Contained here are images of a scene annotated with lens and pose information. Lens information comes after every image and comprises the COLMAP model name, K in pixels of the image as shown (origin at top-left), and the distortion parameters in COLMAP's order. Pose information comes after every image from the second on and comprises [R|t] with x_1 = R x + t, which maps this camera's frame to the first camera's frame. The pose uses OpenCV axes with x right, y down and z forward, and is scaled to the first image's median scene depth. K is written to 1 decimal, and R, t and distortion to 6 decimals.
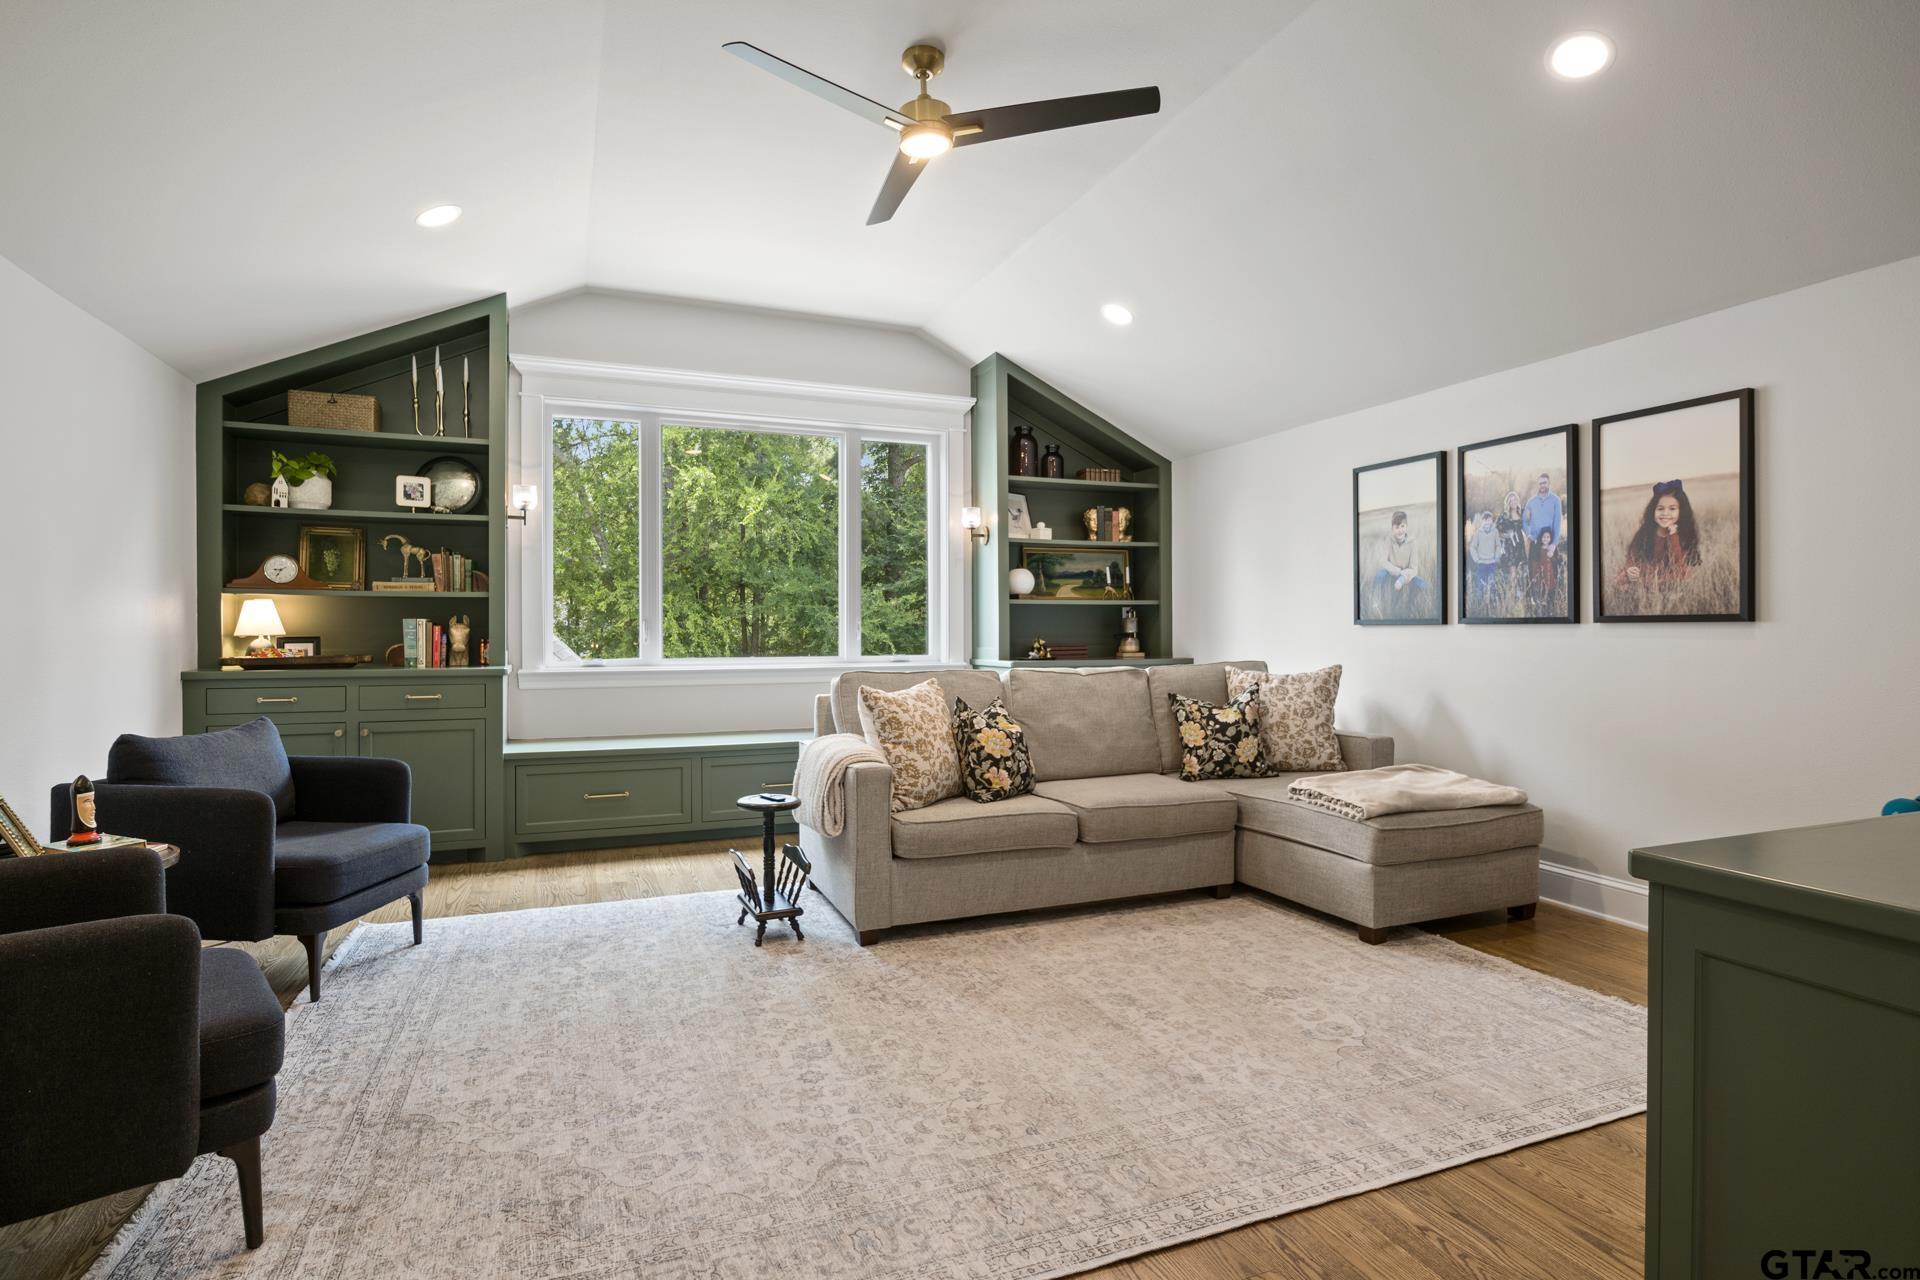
lens RADIAL K [[965.5, 0, 962.4], [0, 965.5, 631.4], [0, 0, 1]] dist [-0.009008, 0.001852]
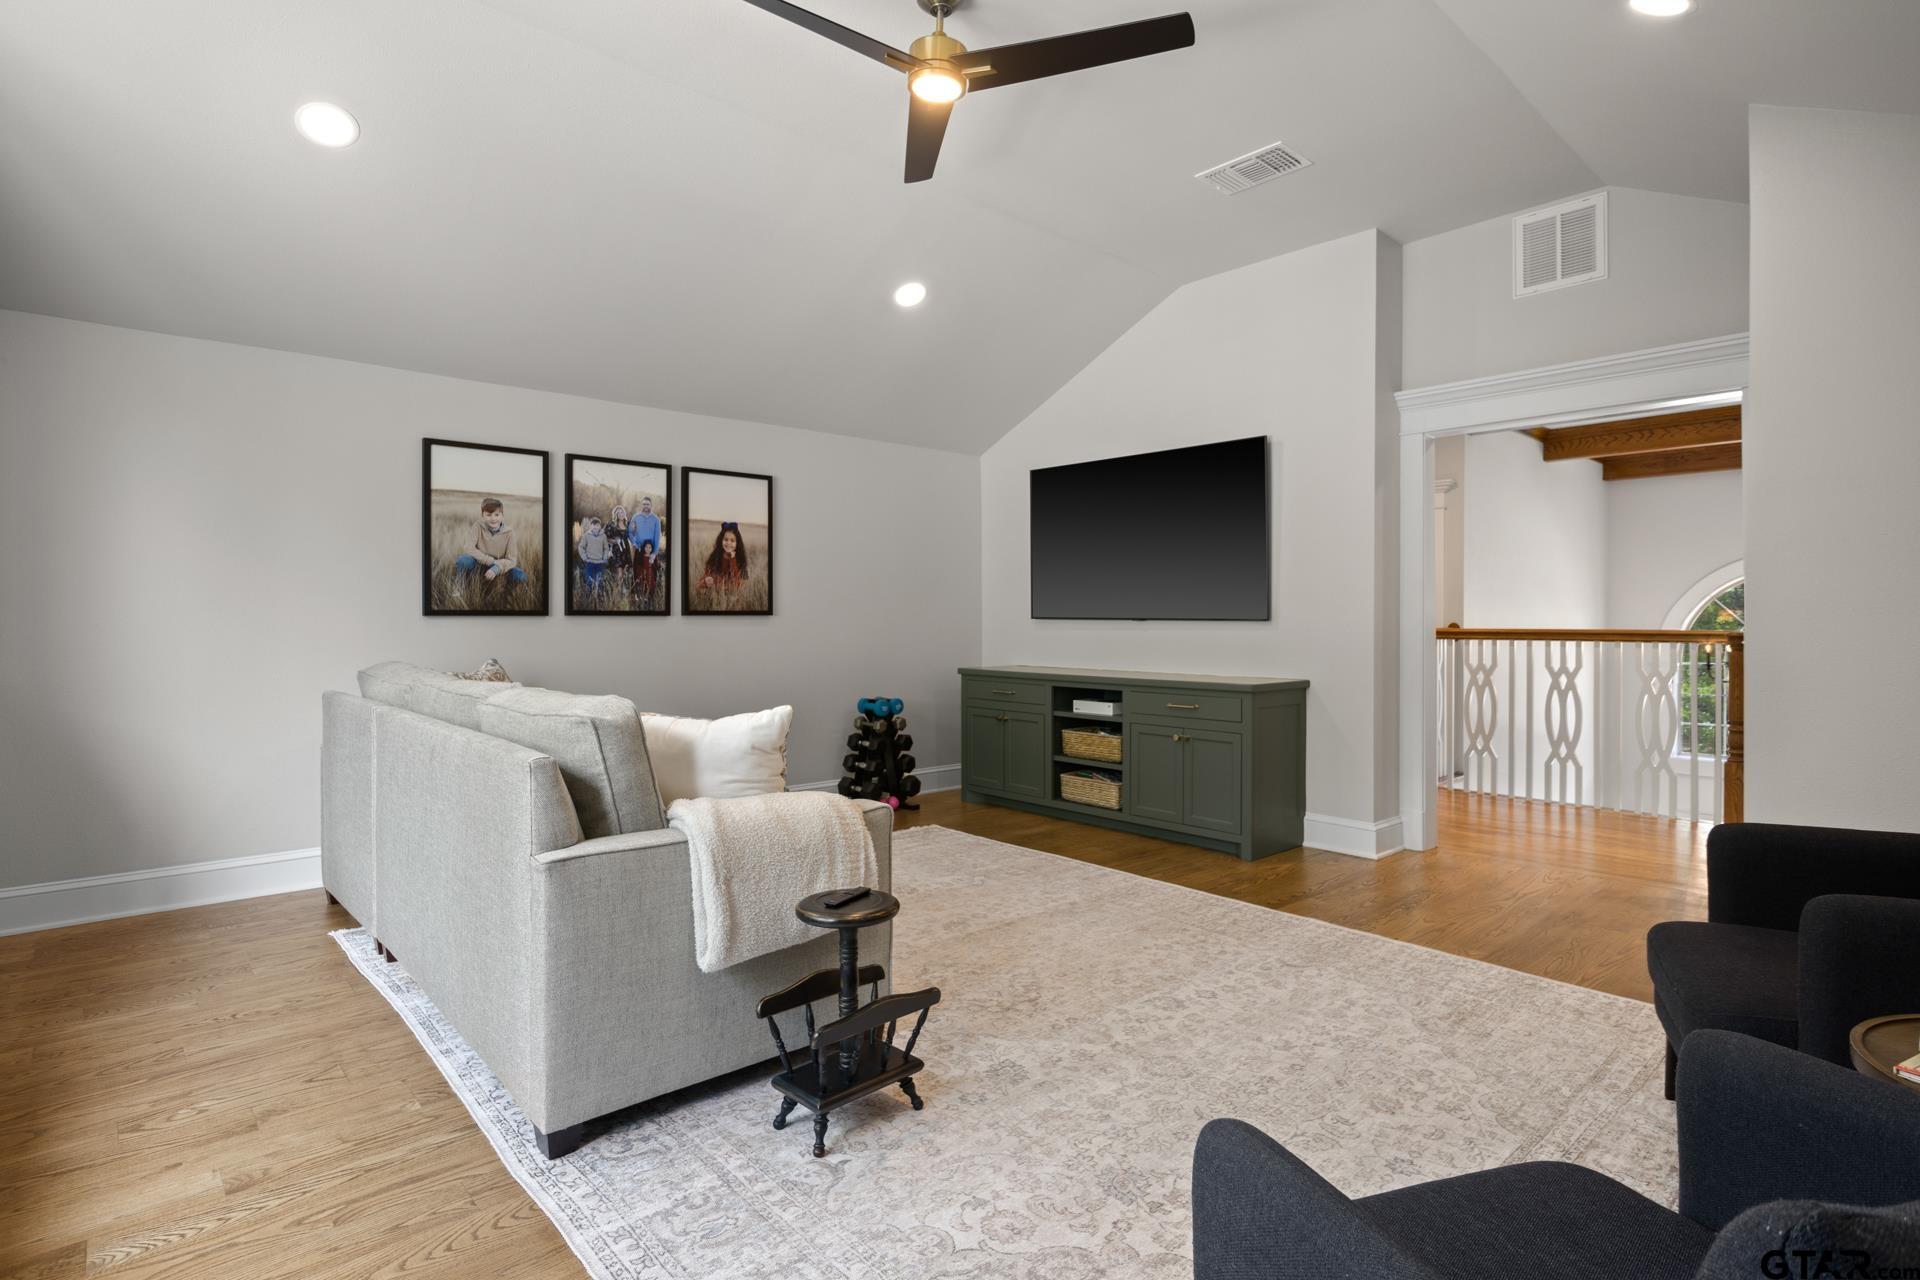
lens RADIAL K [[965.5, 0, 961.1], [0, 965.5, 630.8], [0, 0, 1]] dist [-0.009008, 0.001852]
pose [[-0.335040, -0.011557, 0.942133, -0.818550], [0.003248, 0.999905, 0.013420, -0.004780], [-0.942198, 0.007556, -0.334971, 1.171019]]
